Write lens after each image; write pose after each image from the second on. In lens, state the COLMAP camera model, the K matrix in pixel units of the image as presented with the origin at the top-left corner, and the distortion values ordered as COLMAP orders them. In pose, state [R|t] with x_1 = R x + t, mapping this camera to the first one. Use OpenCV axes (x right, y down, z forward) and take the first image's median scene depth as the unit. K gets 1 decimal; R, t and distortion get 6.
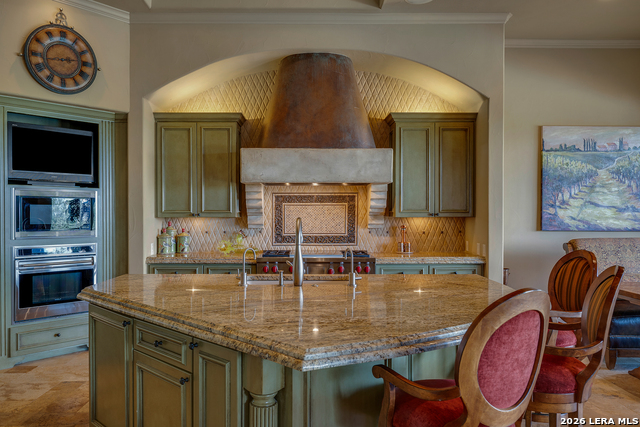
lens RADIAL K [[468.6, 0, 320.7], [0, 468.6, 214.6], [0, 0, 1]] dist [0.009329, -0.006591]
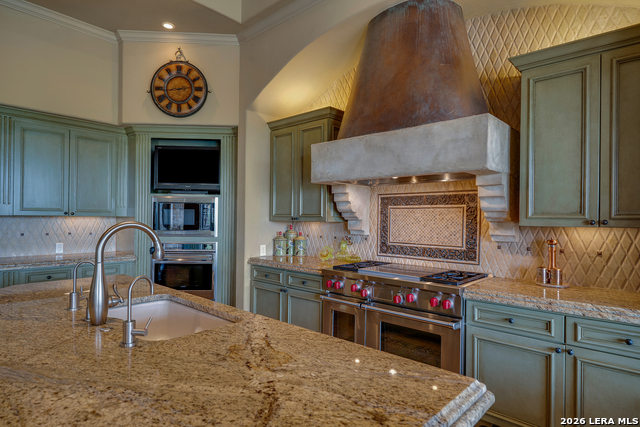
lens RADIAL K [[369.2, 0, 318.2], [0, 369.2, 213.8], [0, 0, 1]] dist [0.000900, -0.002105]
pose [[0.723644, 0.000265, -0.690173, 0.284526], [-0.011211, 0.999873, -0.011370, -0.001414], [0.690082, 0.015965, 0.723555, 0.439933]]
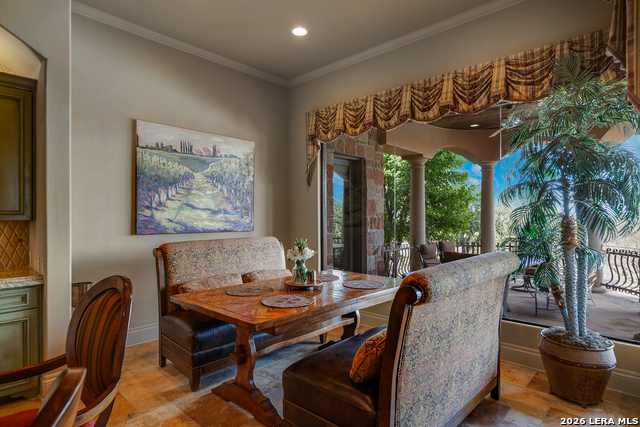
lens RADIAL K [[369.2, 0, 320.0], [0, 369.2, 214.4], [0, 0, 1]] dist [0.000900, -0.002105]
pose [[0.691688, -0.000024, 0.722196, 0.205329], [0.005382, 0.999972, -0.005122, 0.000822], [-0.722176, 0.007430, 0.691669, 0.254276]]
